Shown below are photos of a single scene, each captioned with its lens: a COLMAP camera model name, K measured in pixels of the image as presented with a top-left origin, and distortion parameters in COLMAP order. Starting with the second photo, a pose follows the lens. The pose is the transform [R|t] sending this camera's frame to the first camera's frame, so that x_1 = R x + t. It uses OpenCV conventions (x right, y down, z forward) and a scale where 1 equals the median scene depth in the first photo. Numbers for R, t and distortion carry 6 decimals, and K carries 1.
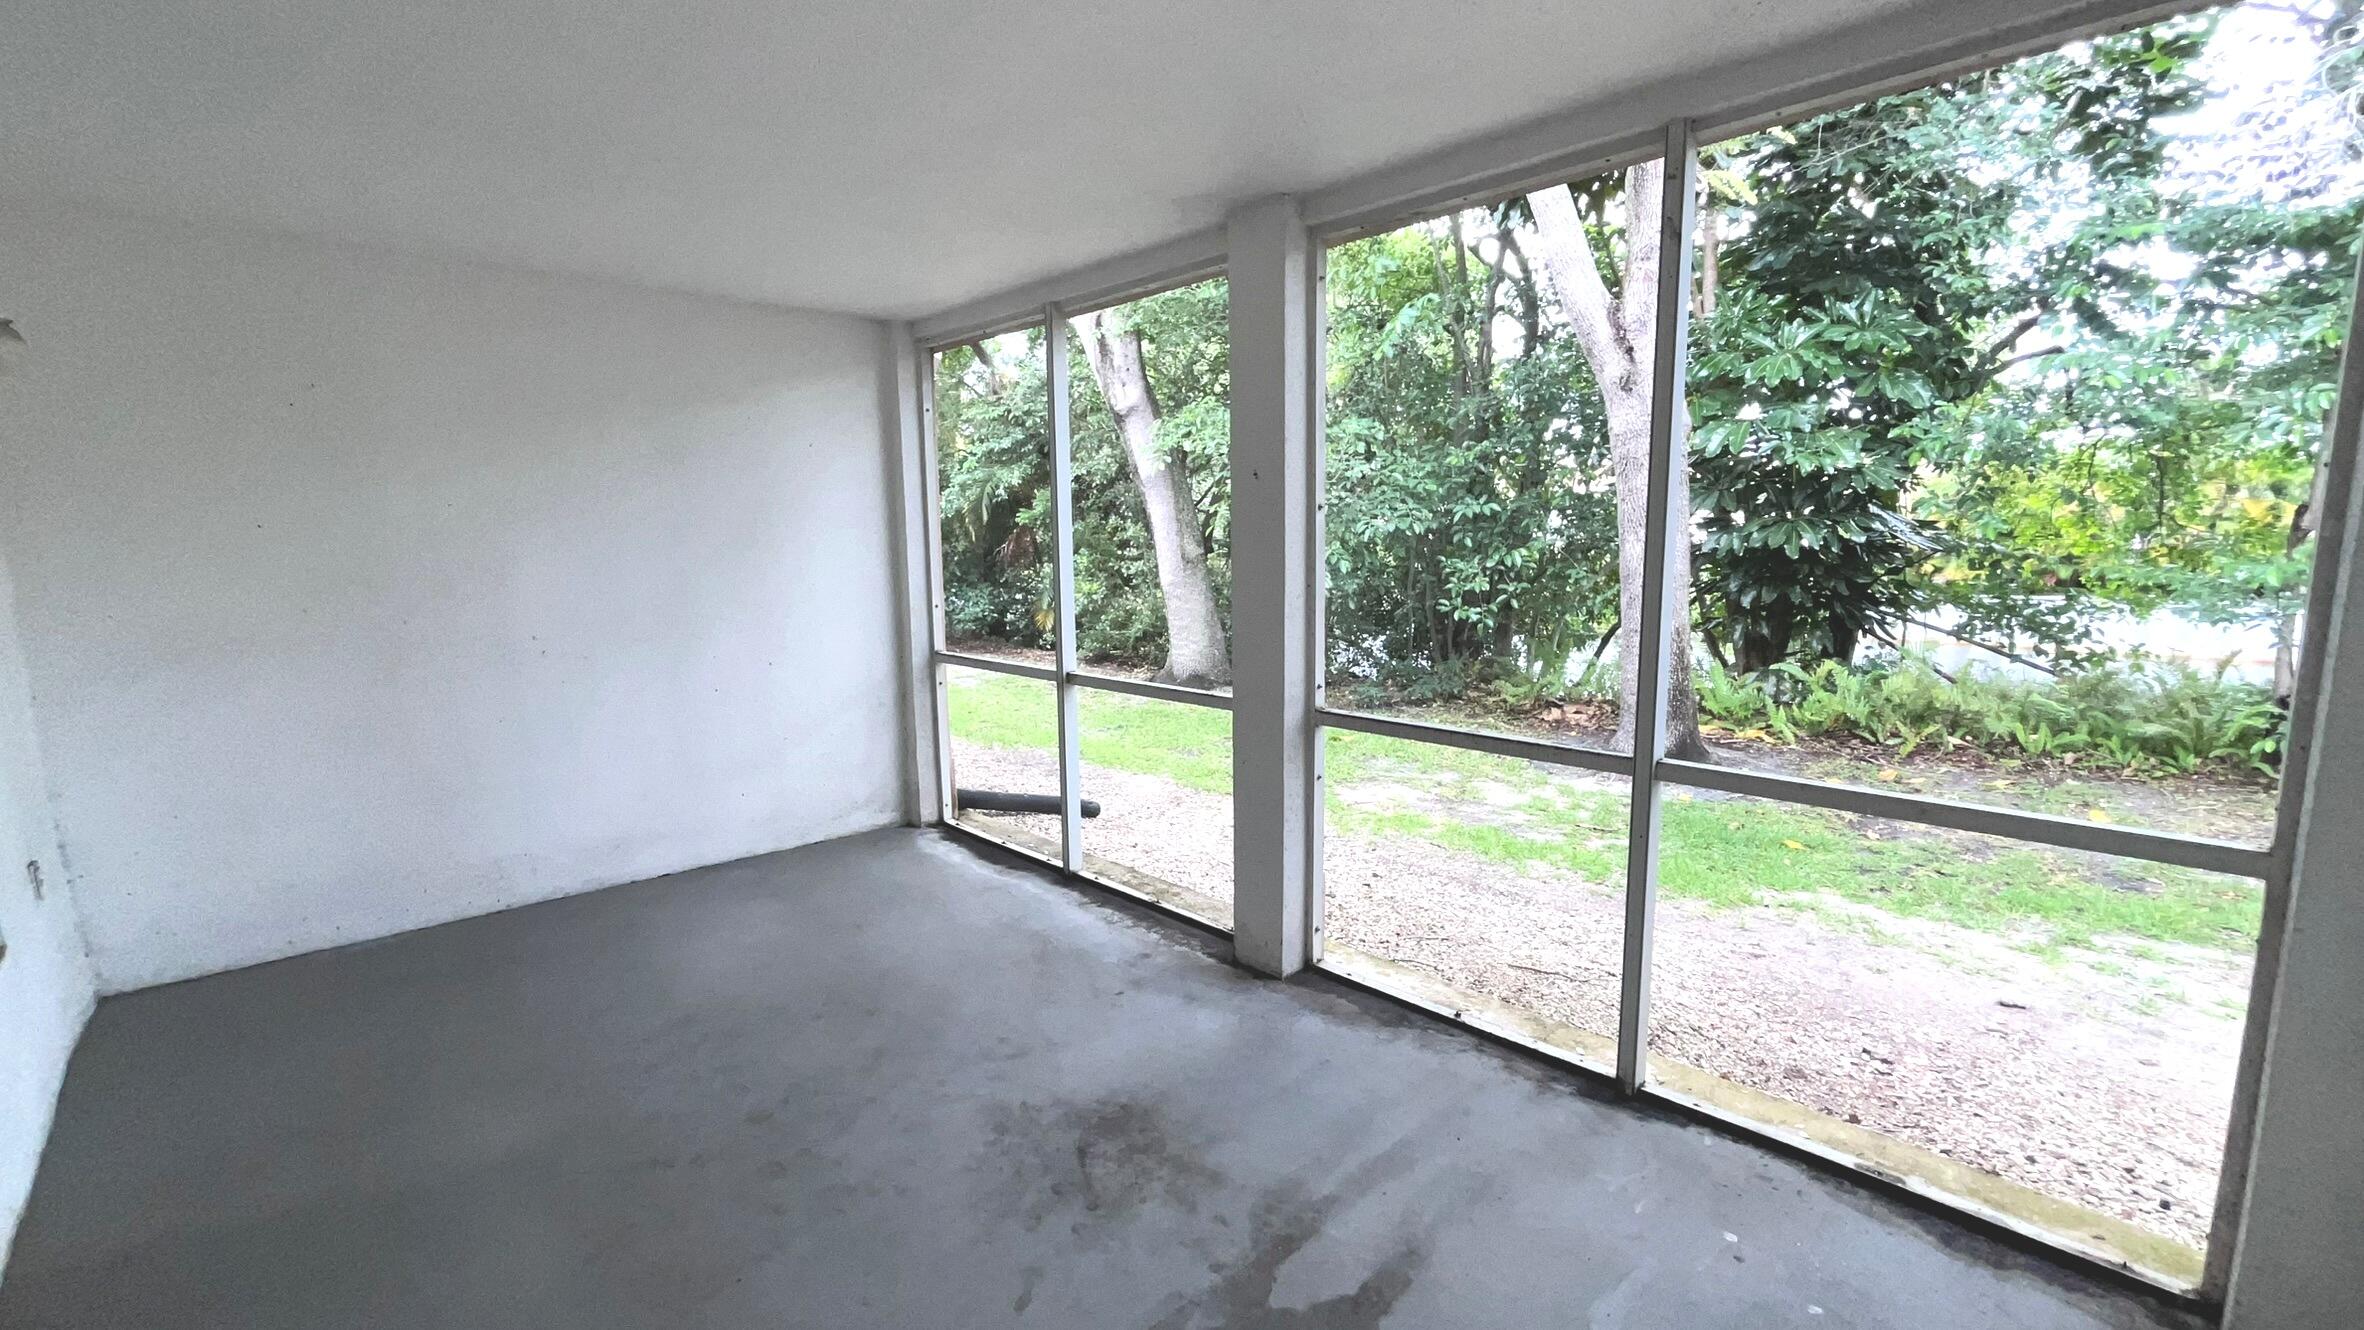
lens RADIAL K [[956.7, 0, 1182.8], [0, 956.7, 663.8], [0, 0, 1]] dist [-0.002651, -0.000571]
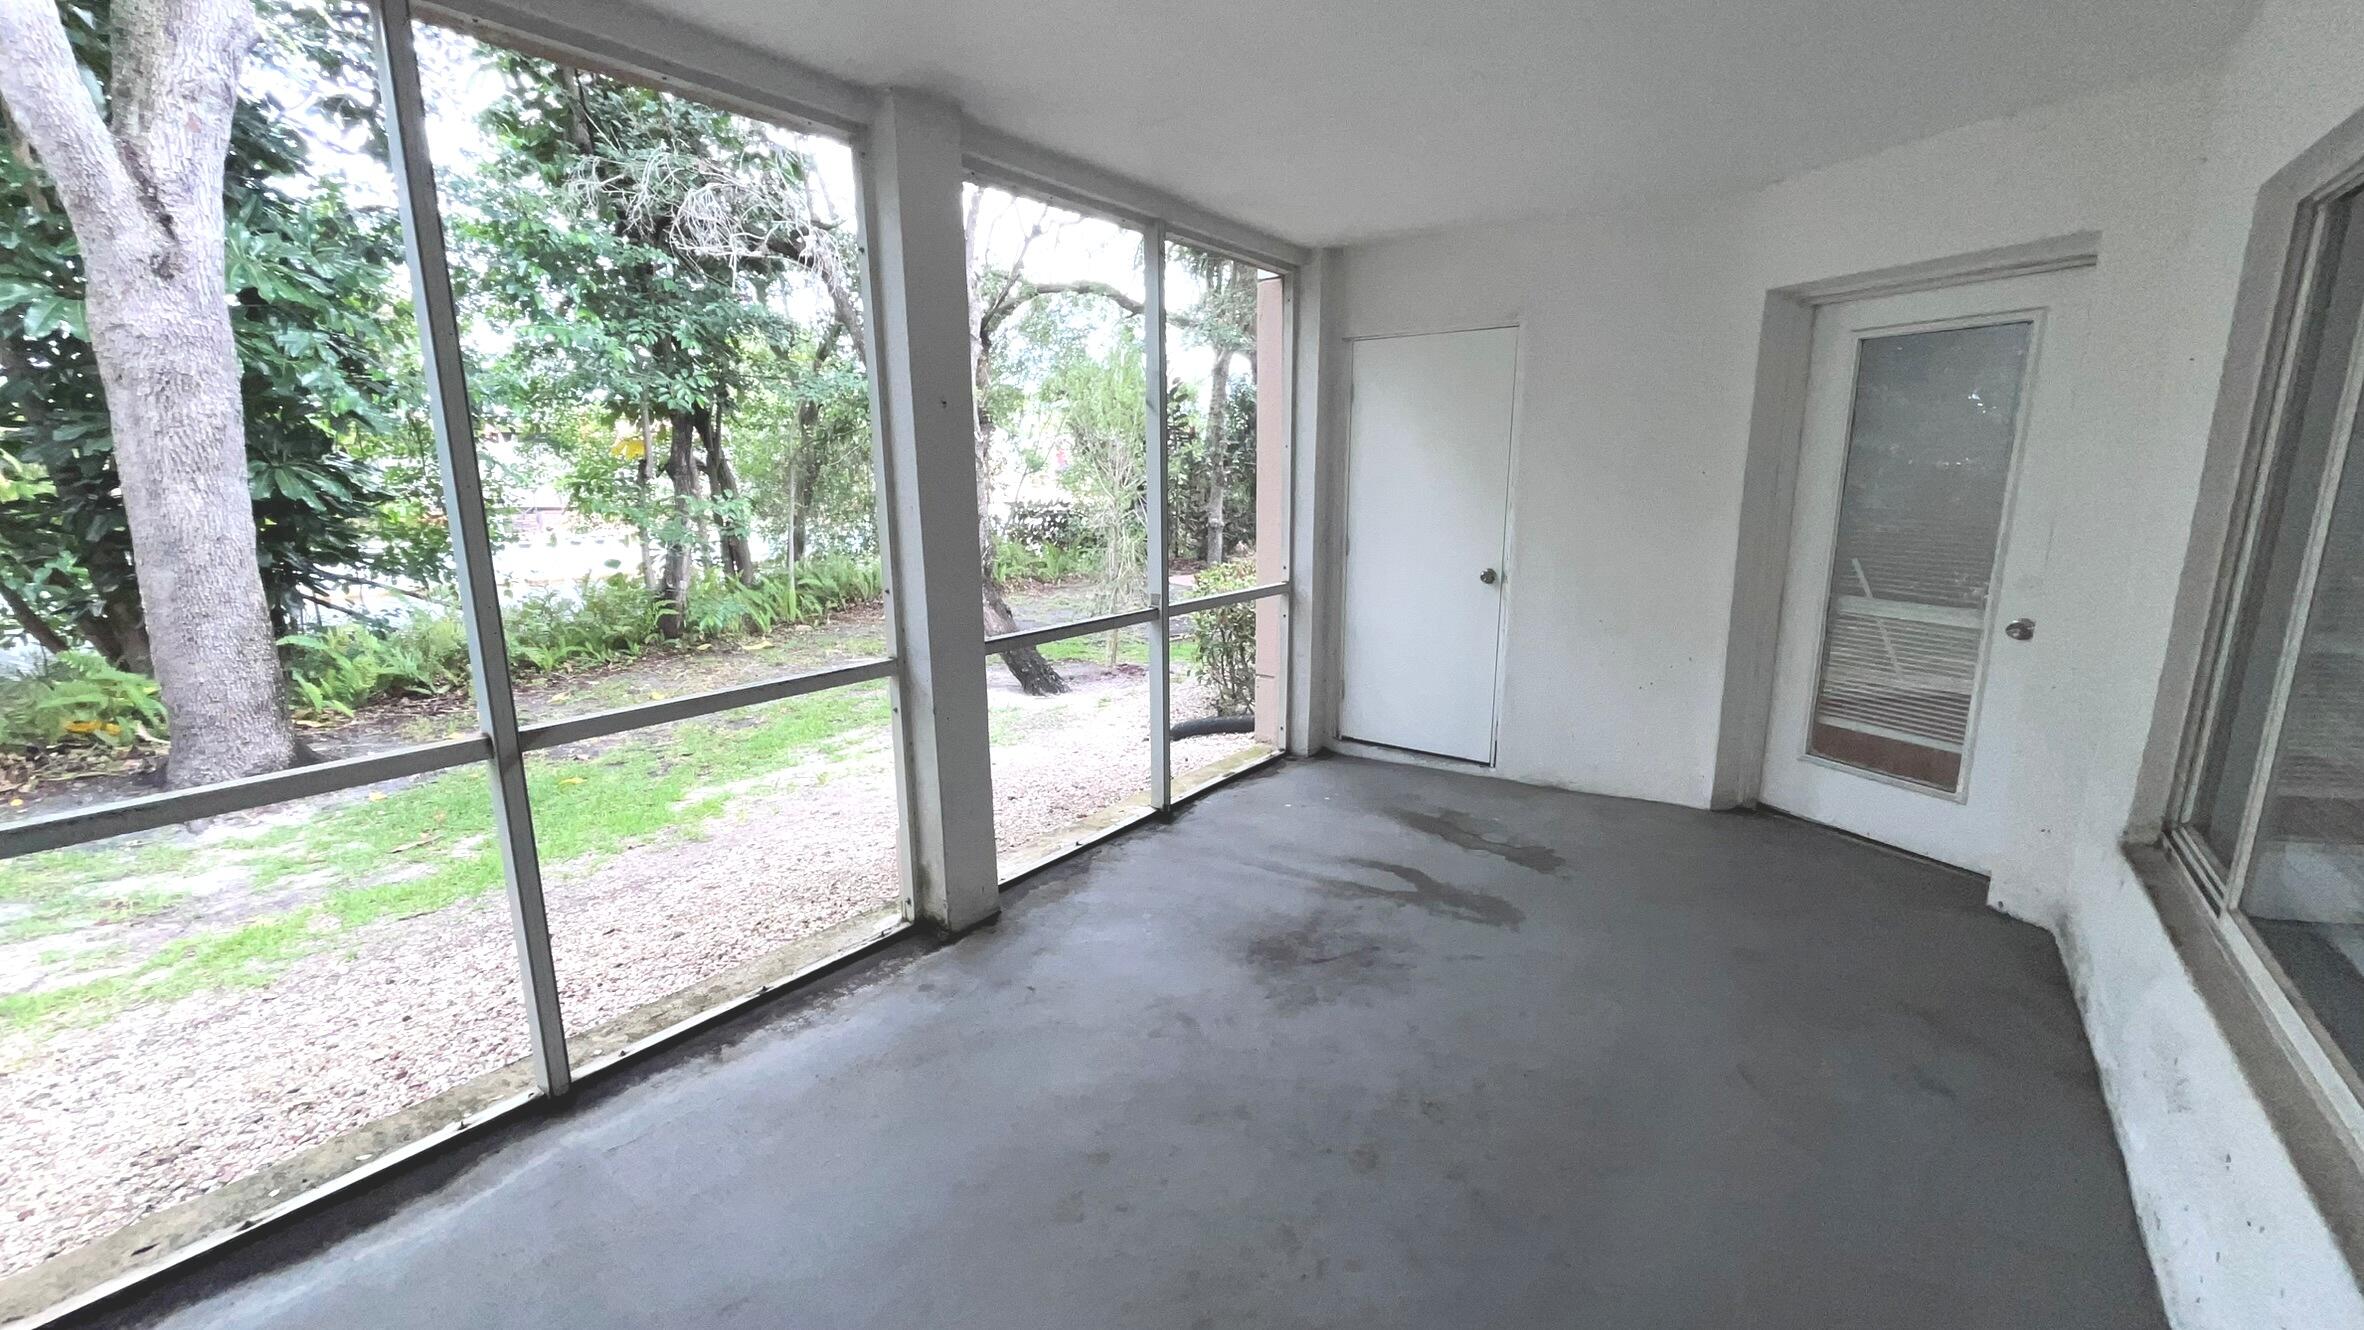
lens RADIAL K [[956.7, 0, 1182.8], [0, 956.7, 663.8], [0, 0, 1]] dist [-0.002651, -0.000571]
pose [[-0.144871, -0.185537, 0.971899, -0.644220], [0.141432, 0.968292, 0.205930, -0.079423], [-0.979290, 0.167291, -0.114037, 0.657271]]
